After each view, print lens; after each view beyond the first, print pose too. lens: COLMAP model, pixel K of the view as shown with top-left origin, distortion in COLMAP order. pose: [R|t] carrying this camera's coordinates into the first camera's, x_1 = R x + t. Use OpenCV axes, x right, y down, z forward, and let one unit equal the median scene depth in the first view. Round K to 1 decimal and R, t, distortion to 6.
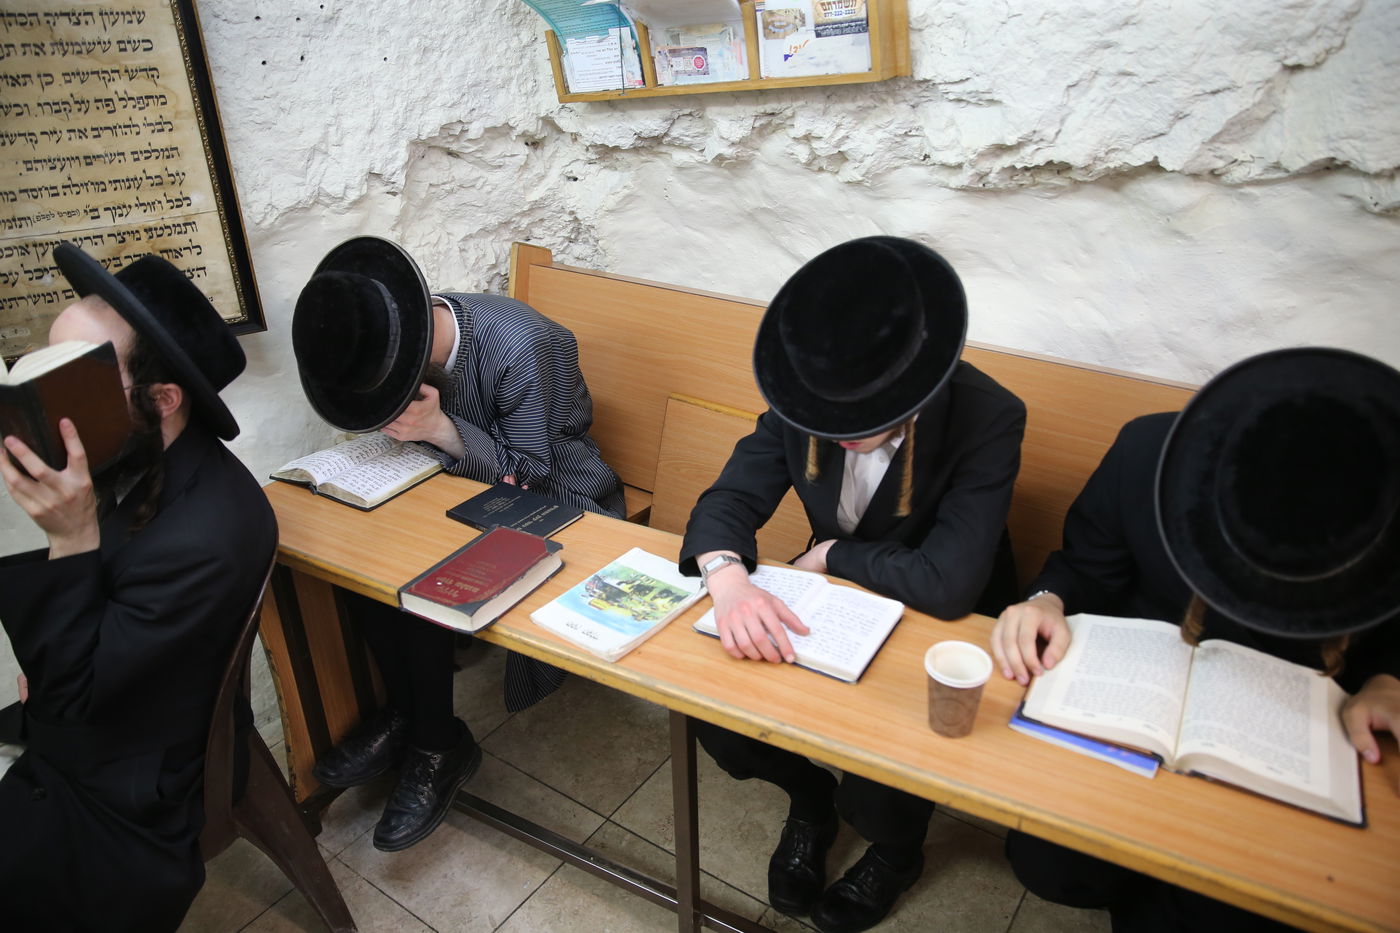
lens RADIAL K [[950.8, 0, 700.0], [0, 950.8, 466.5], [0, 0, 1]] dist [-0.110755, 0.083309]
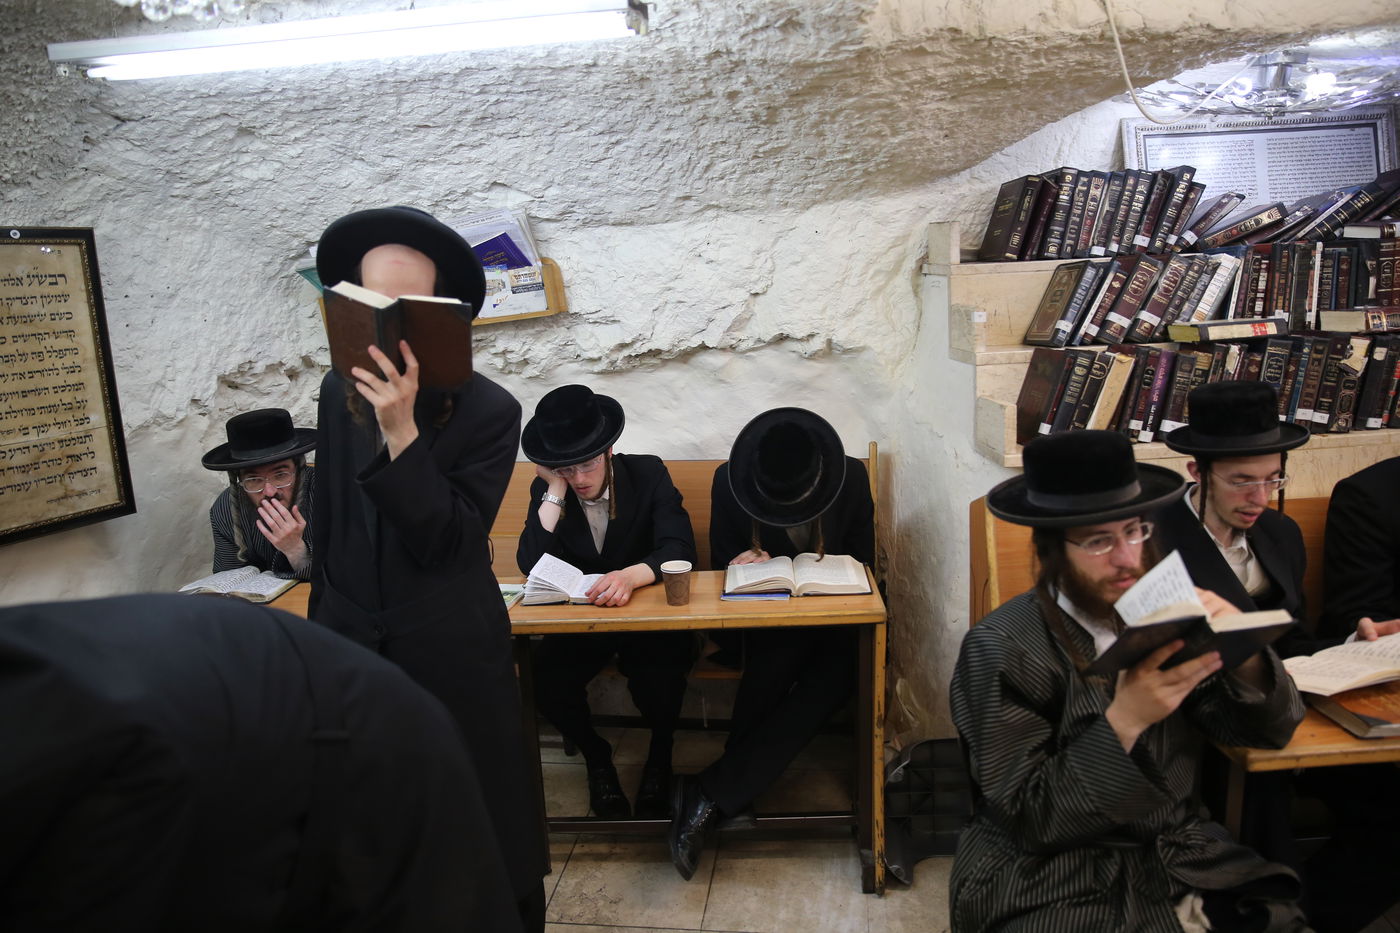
lens RADIAL K [[1013.2, 0, 700.0], [0, 1013.2, 466.5], [0, 0, 1]] dist [-0.093807, 0.085055]
pose [[0.890856, -0.114246, 0.439686, -0.405550], [0.224170, 0.952370, -0.206737, 0.300542], [-0.395124, 0.282737, 0.874035, -0.663065]]
